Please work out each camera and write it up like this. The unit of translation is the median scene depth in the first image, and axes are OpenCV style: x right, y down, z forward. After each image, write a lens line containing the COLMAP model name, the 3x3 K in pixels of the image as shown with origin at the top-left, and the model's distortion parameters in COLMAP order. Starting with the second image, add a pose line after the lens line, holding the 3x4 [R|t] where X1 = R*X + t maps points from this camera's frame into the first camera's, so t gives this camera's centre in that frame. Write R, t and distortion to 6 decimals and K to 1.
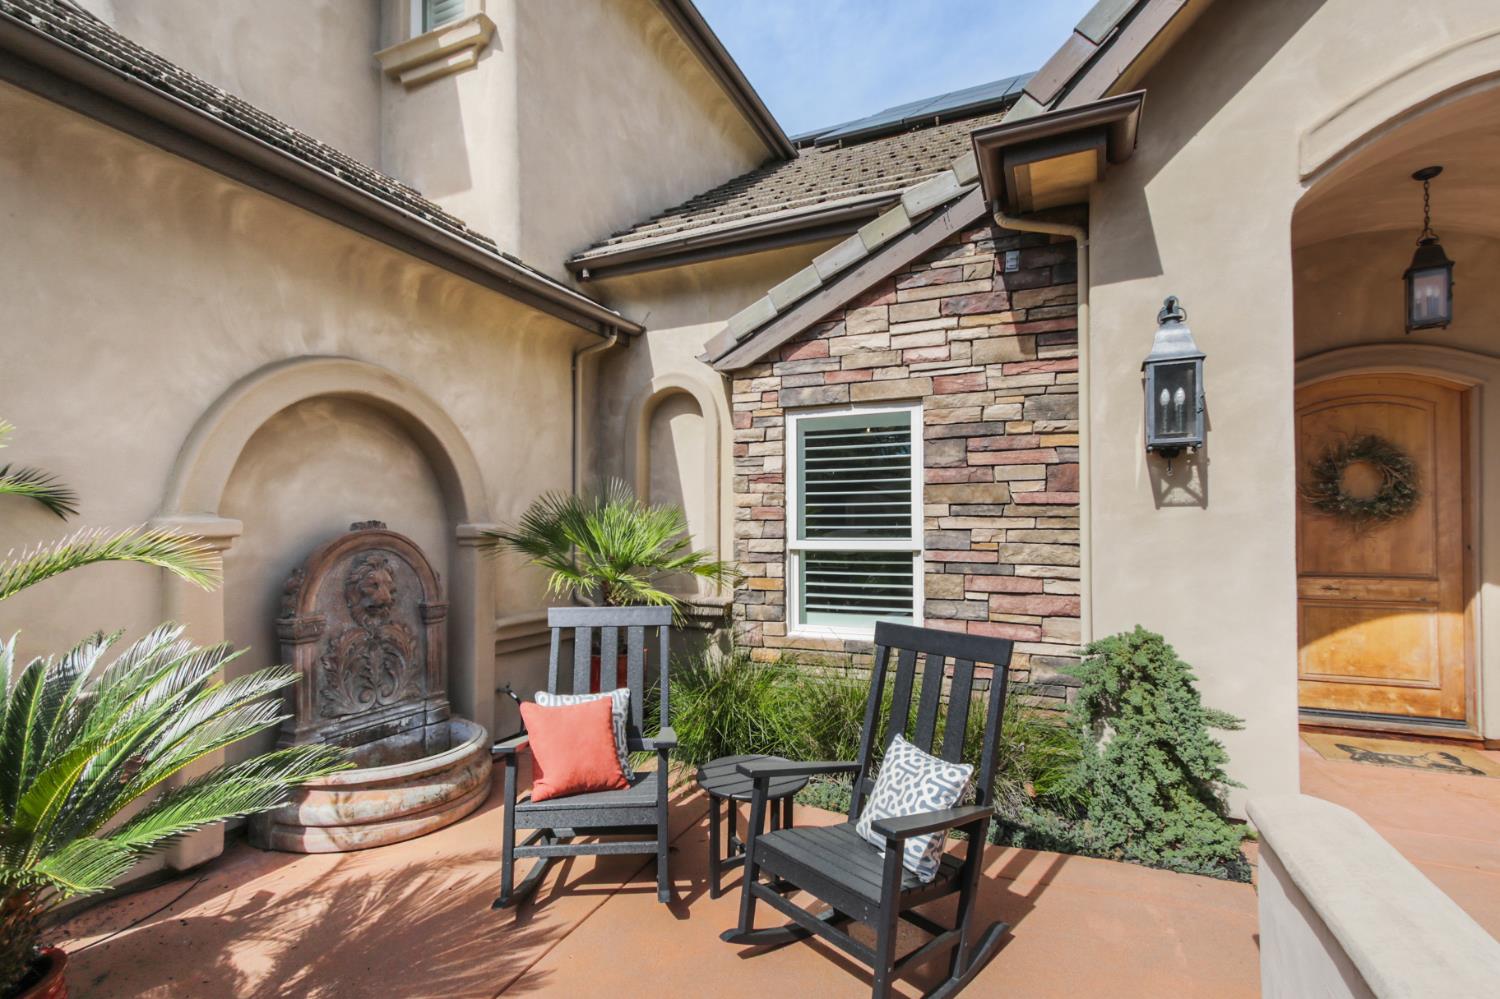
lens RADIAL K [[698.8, 0, 751.4], [0, 698.8, 526.4], [0, 0, 1]] dist [-0.001961, 0.000182]
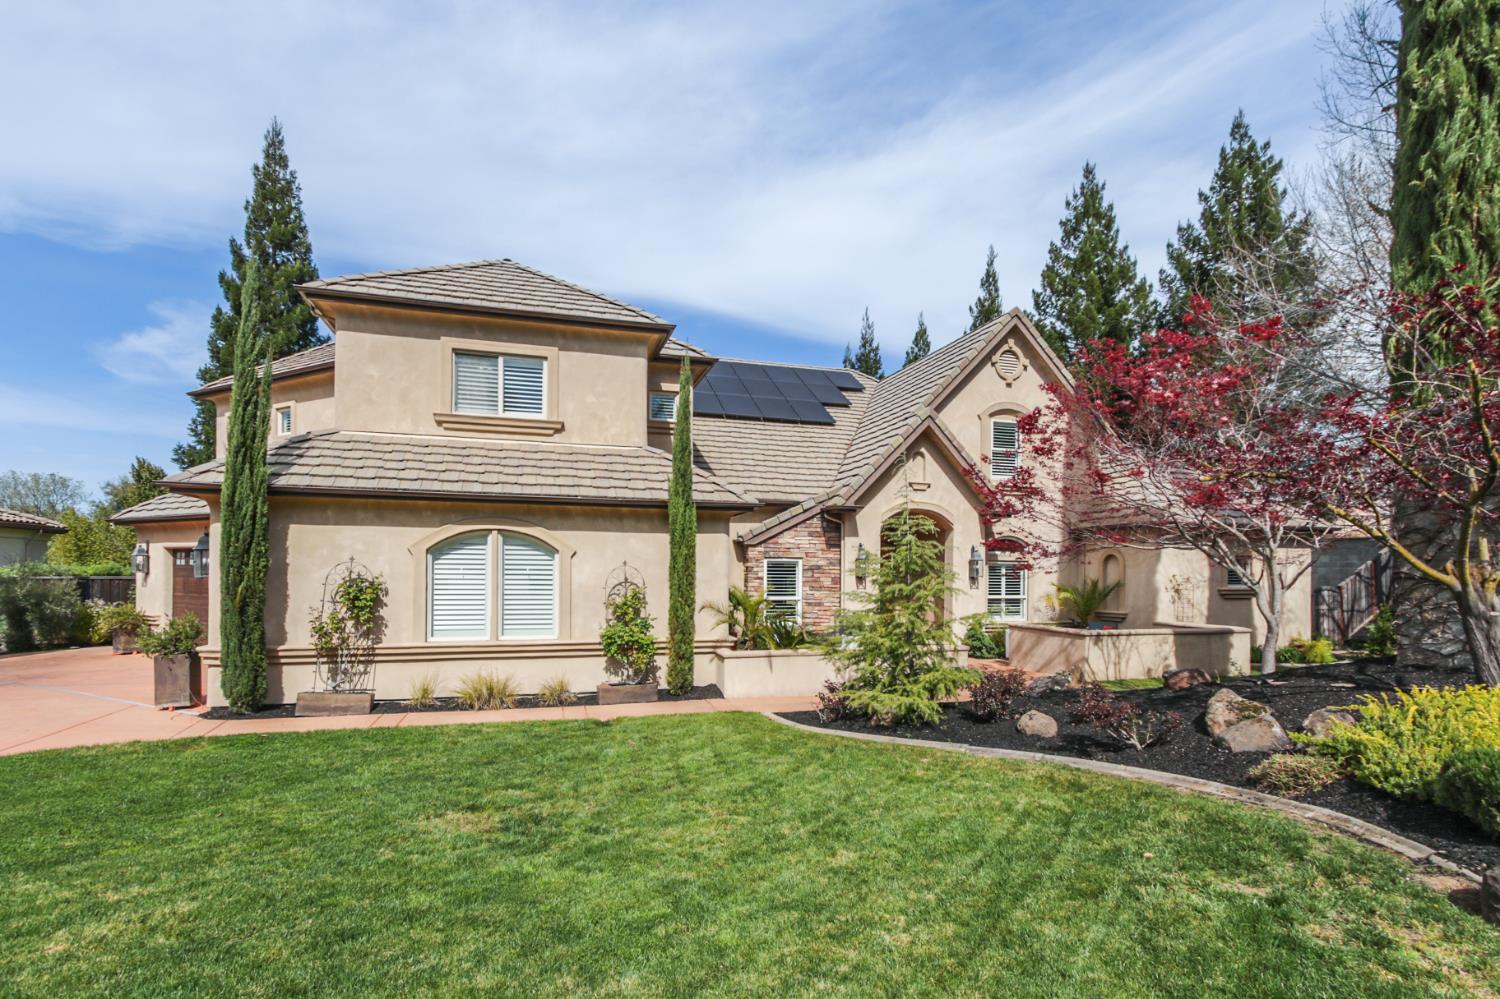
lens RADIAL K [[710.6, 0, 750.6], [0, 710.6, 557.3], [0, 0, 1]] dist [-0.003787, 0.000619]
pose [[0.757552, 0.021627, 0.652416, -2.430123], [-0.015497, 0.999765, -0.015147, -0.128485], [-0.652591, 0.001364, 0.757709, -1.667591]]
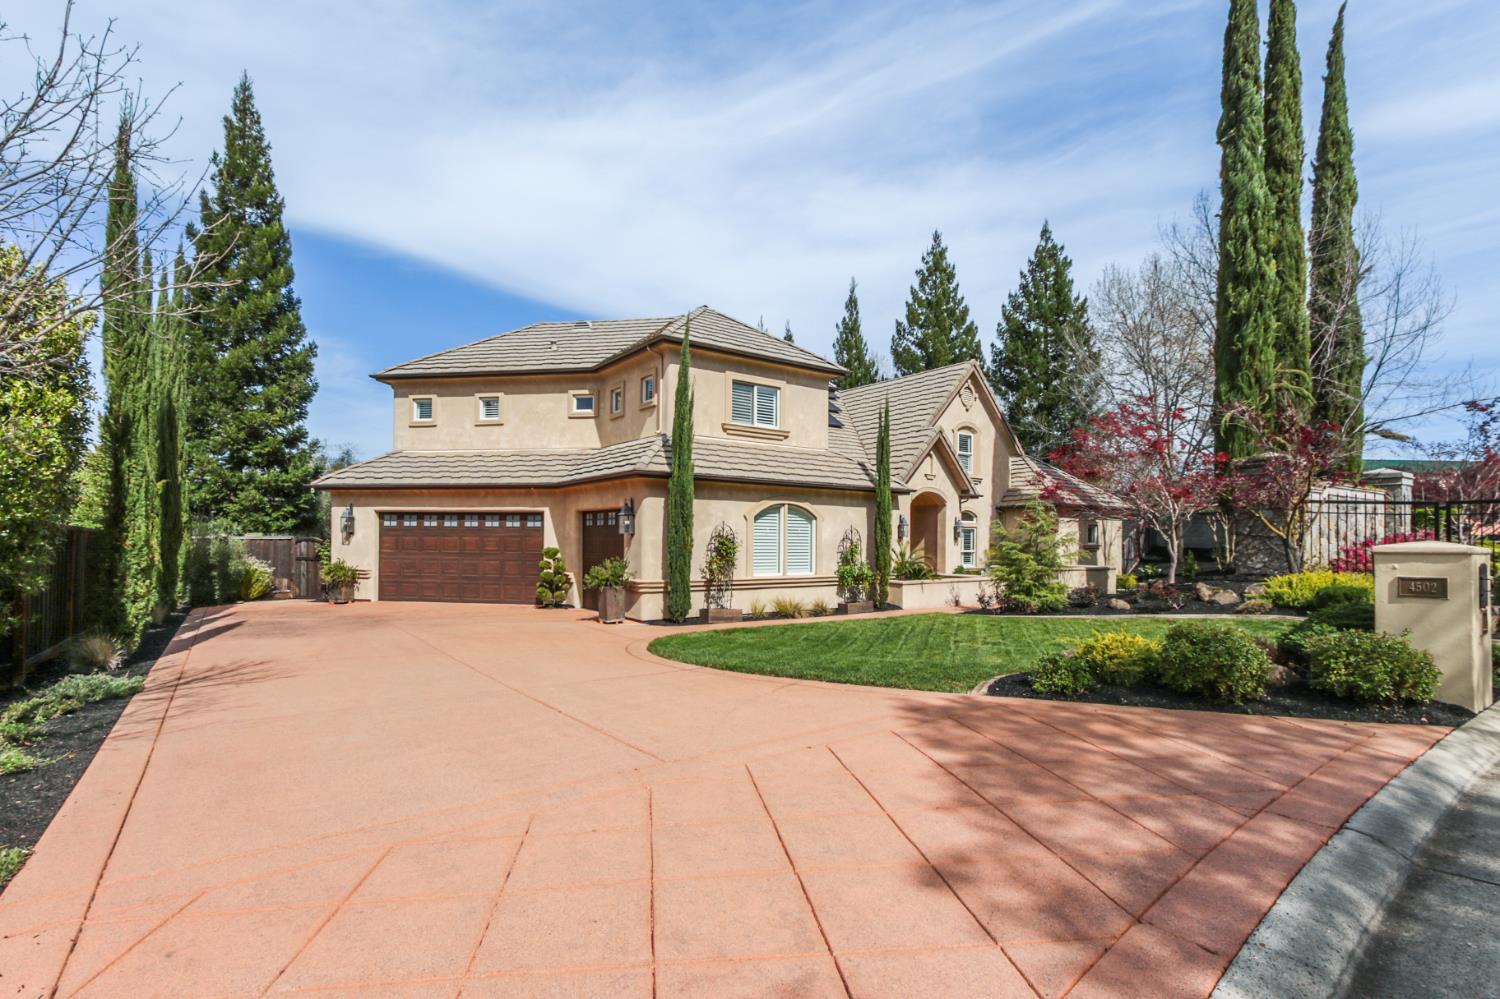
lens RADIAL K [[698.8, 0, 751.4], [0, 698.8, 526.4], [0, 0, 1]] dist [-0.001961, 0.000182]
pose [[0.497751, 0.024650, 0.866970, -4.940756], [-0.016399, 0.999685, -0.019008, -0.049510], [-0.867165, -0.004756, 0.497999, -0.902358]]
